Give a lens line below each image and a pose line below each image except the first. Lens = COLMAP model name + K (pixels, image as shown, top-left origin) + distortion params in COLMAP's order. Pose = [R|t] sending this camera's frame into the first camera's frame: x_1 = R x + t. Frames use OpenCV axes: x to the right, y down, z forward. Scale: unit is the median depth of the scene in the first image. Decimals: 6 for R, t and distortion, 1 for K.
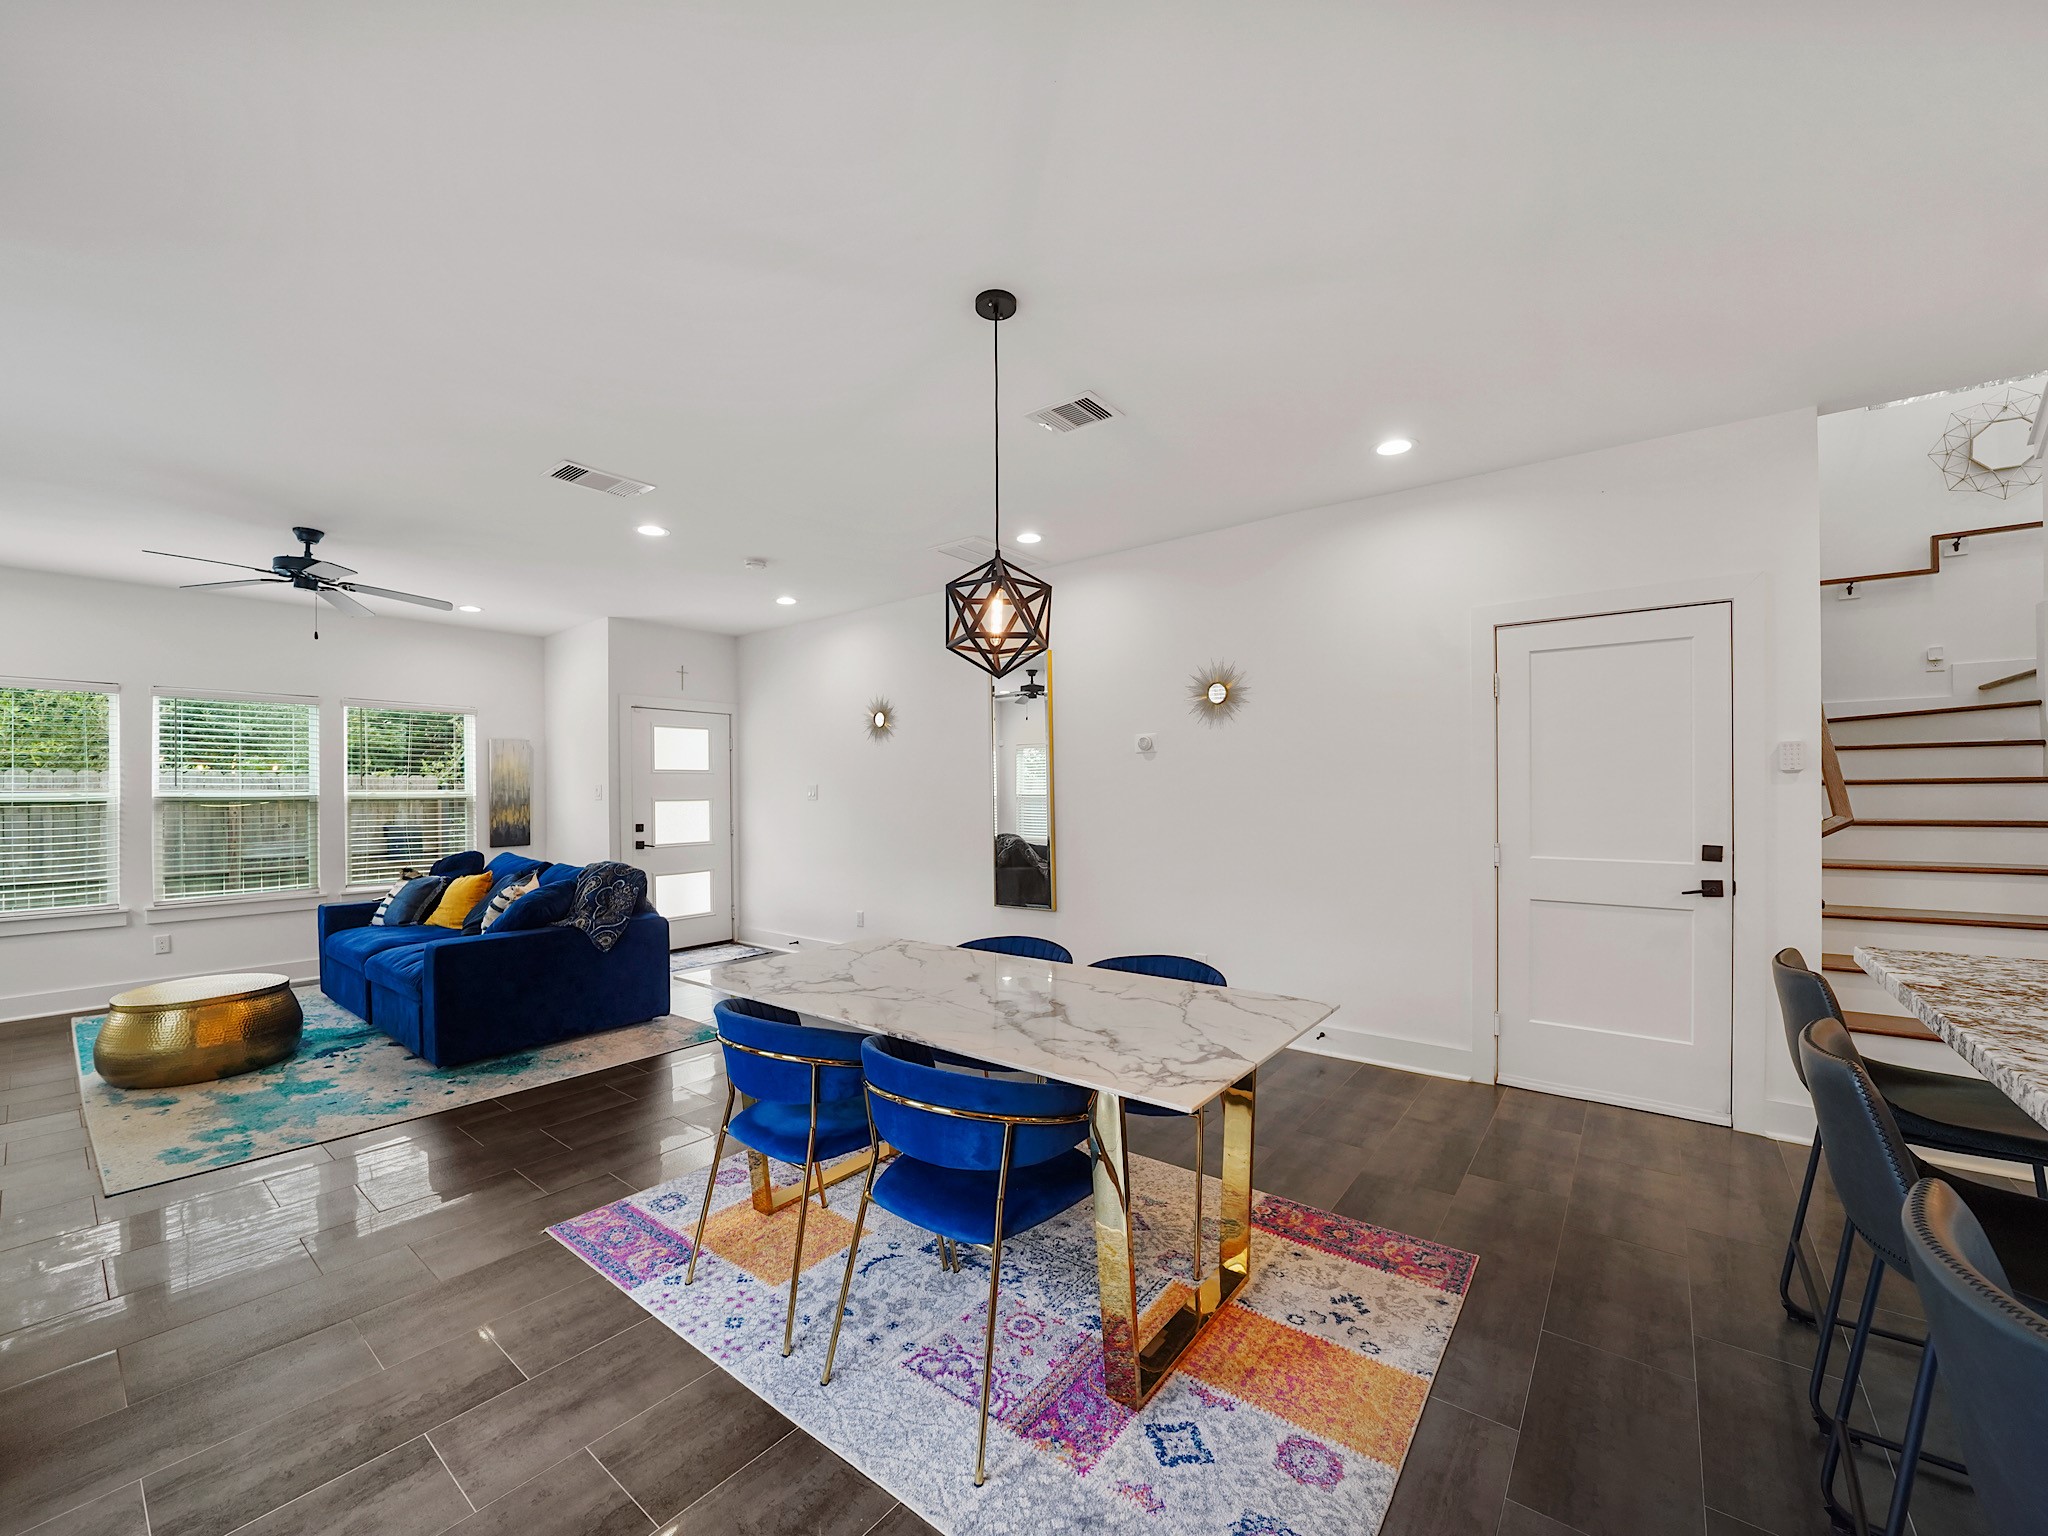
lens RADIAL K [[813.9, 0, 1019.2], [0, 813.9, 792.6], [0, 0, 1]] dist [-0.023454, 0.000179]
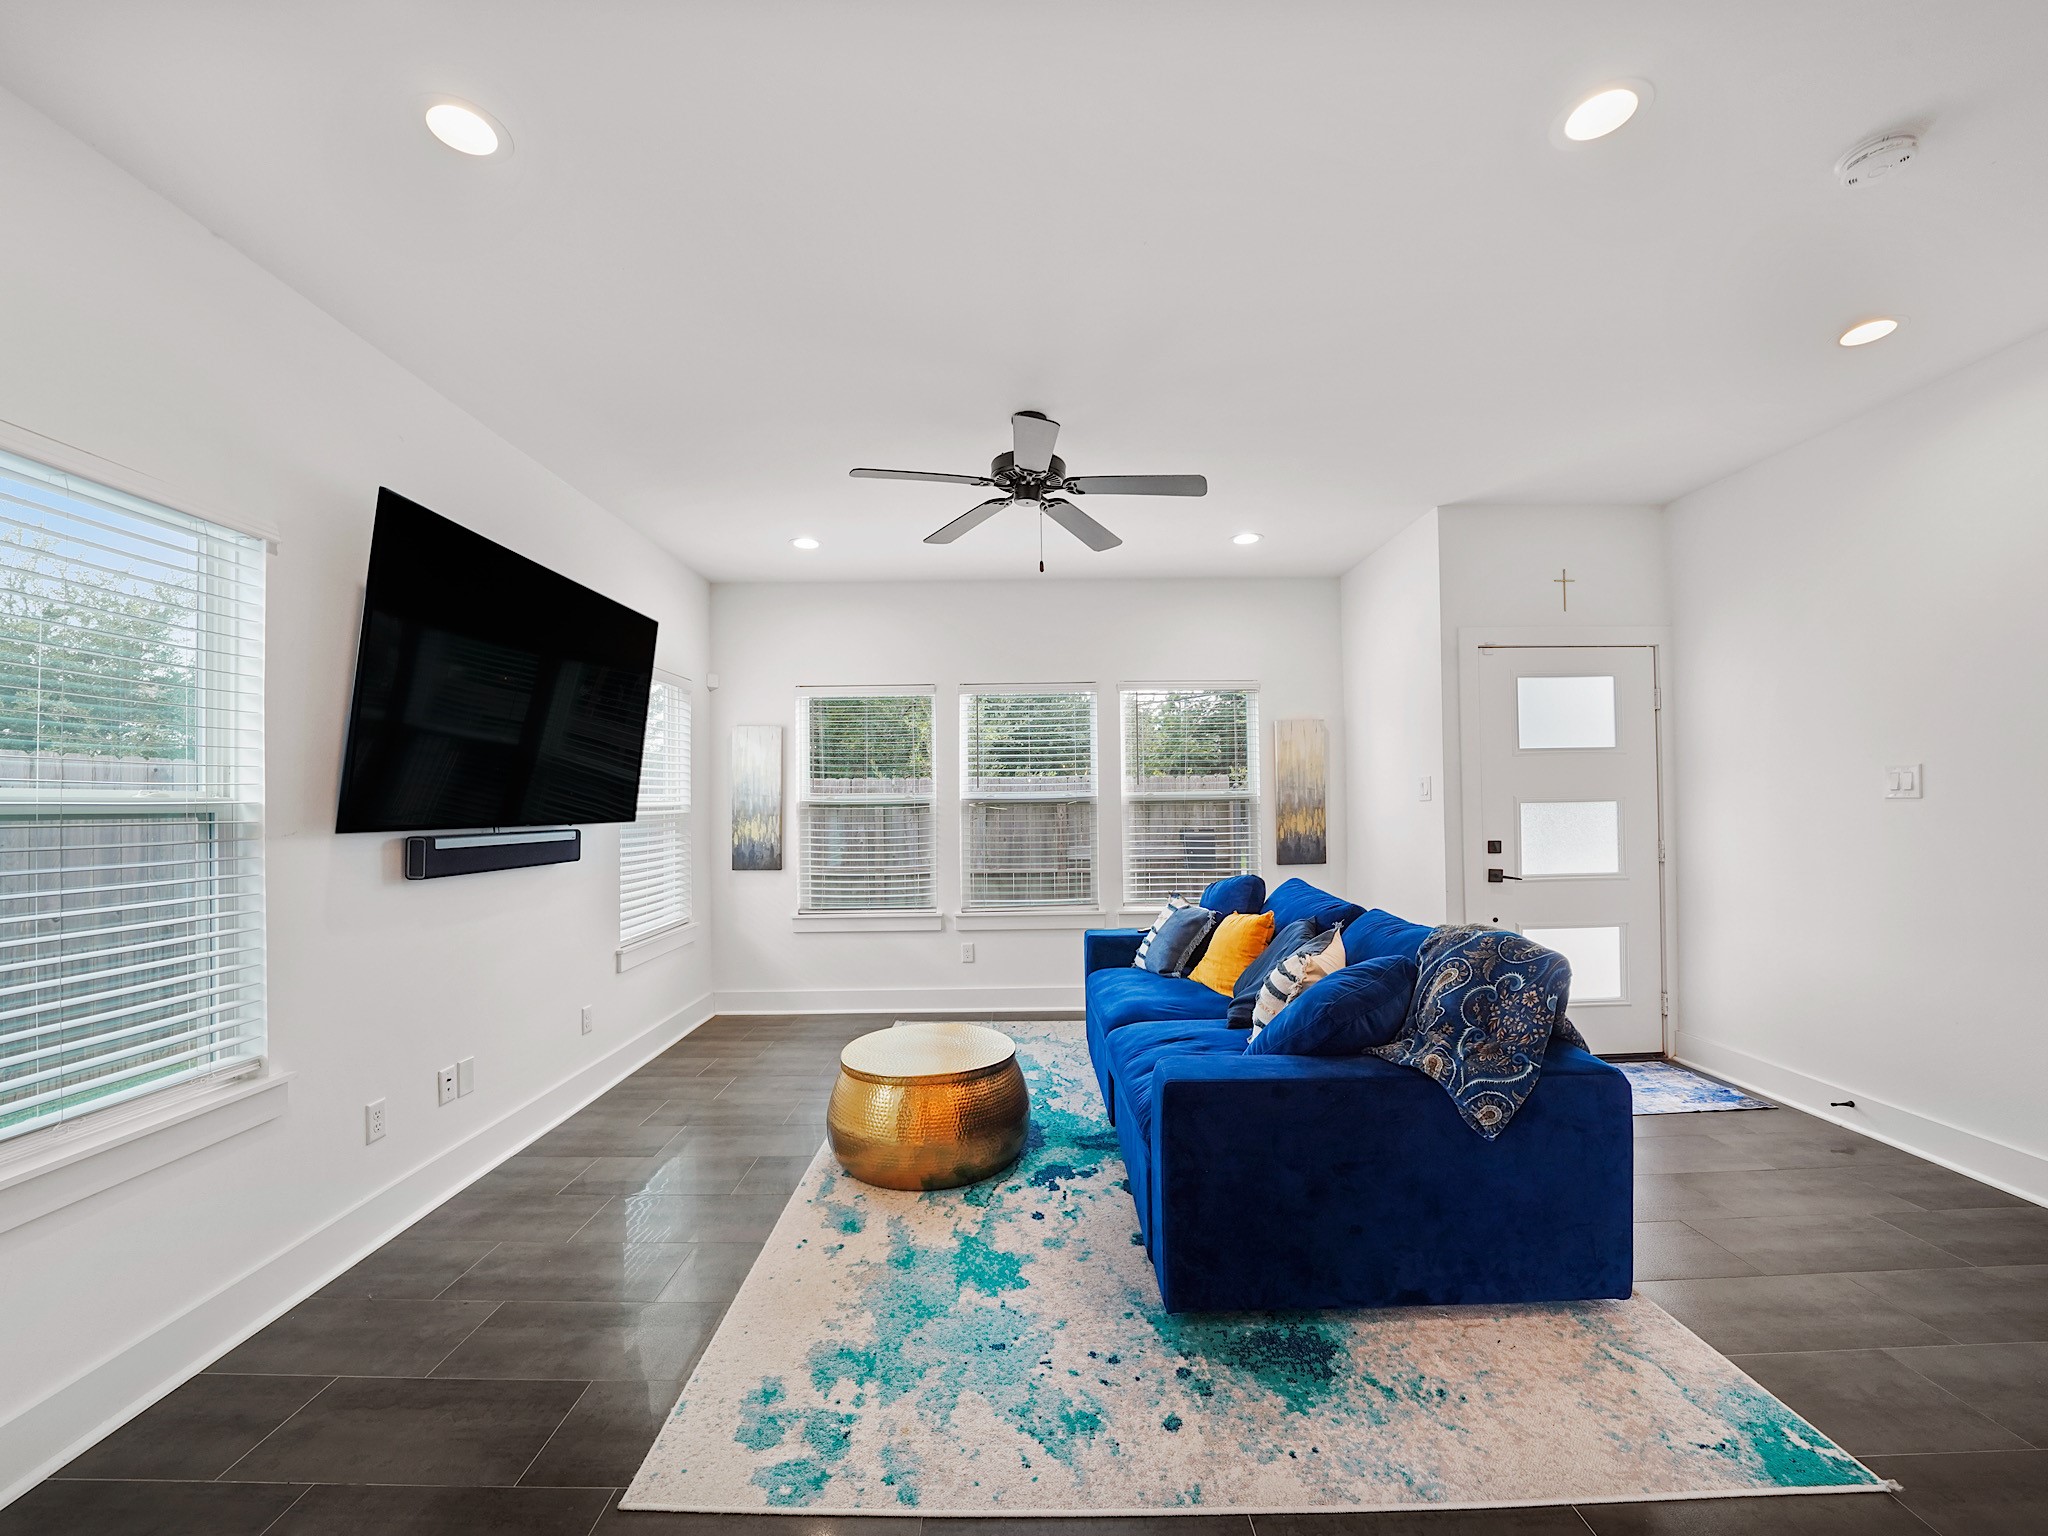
lens RADIAL K [[813.9, 0, 1019.2], [0, 813.9, 792.6], [0, 0, 1]] dist [-0.023454, 0.000179]
pose [[0.620150, -0.010851, -0.784408, -0.278502], [0.007503, 0.999941, -0.007901, 0.006516], [0.784447, -0.000986, 0.620195, 0.450666]]
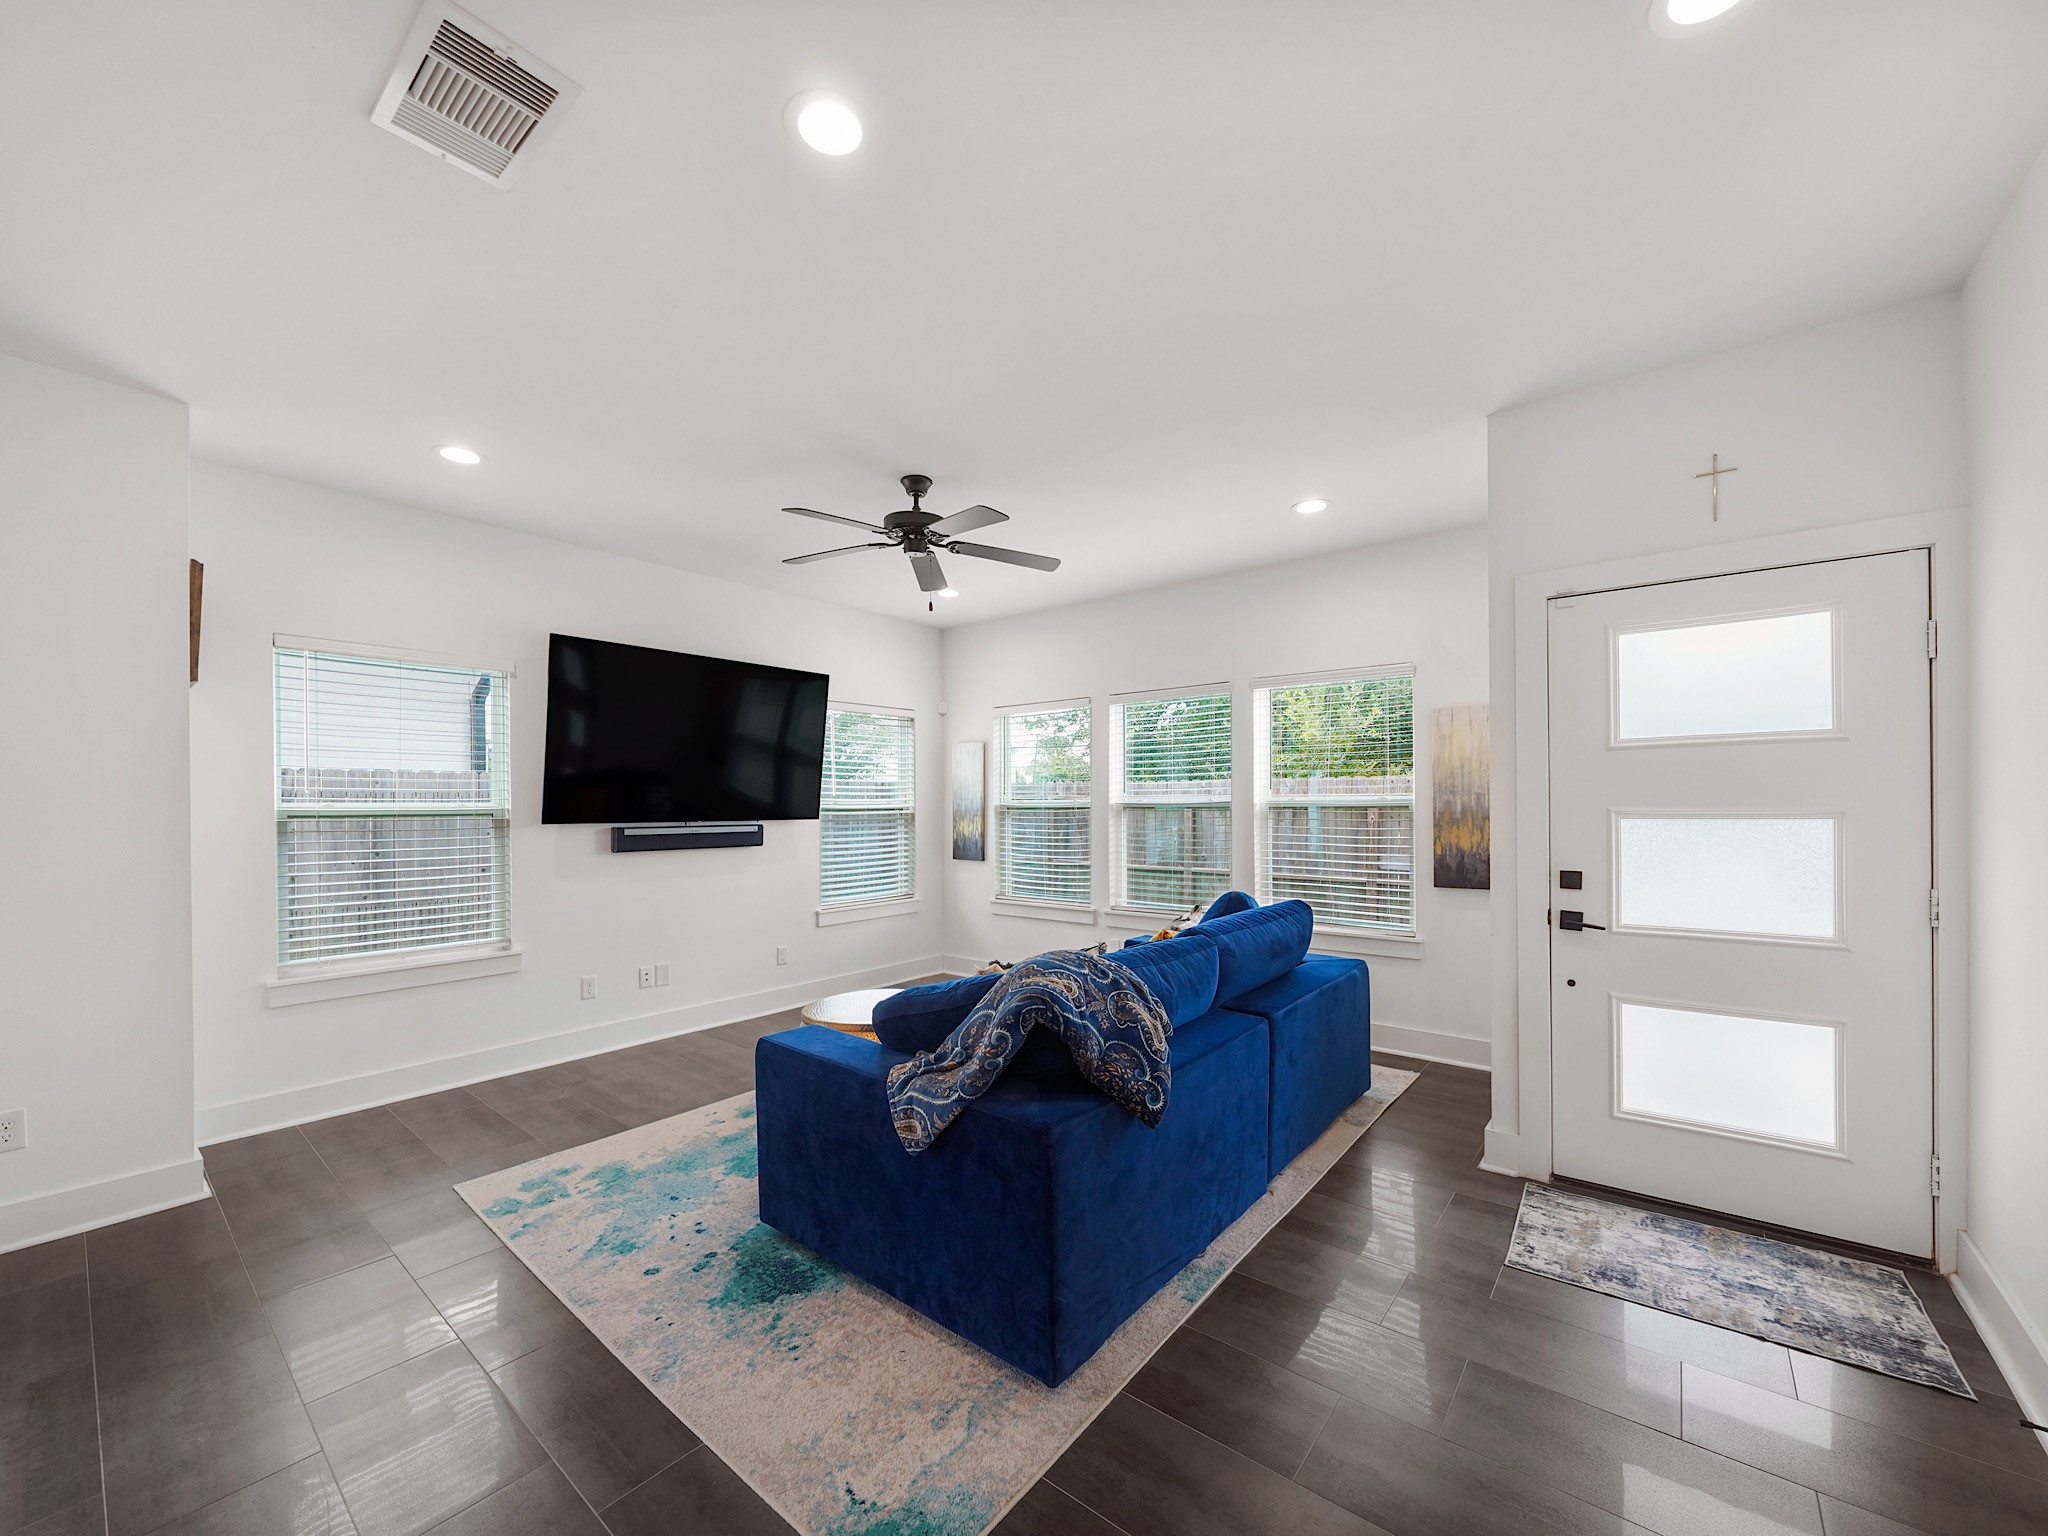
lens RADIAL K [[797.4, 0, 1019.3], [0, 797.4, 807.3], [0, 0, 1]] dist [-0.001876, -0.000043]
pose [[-0.016975, 0.011749, -0.999787, -0.059561], [0.005545, 0.999917, 0.011657, -0.001630], [0.999841, -0.005346, -0.017038, 0.918677]]
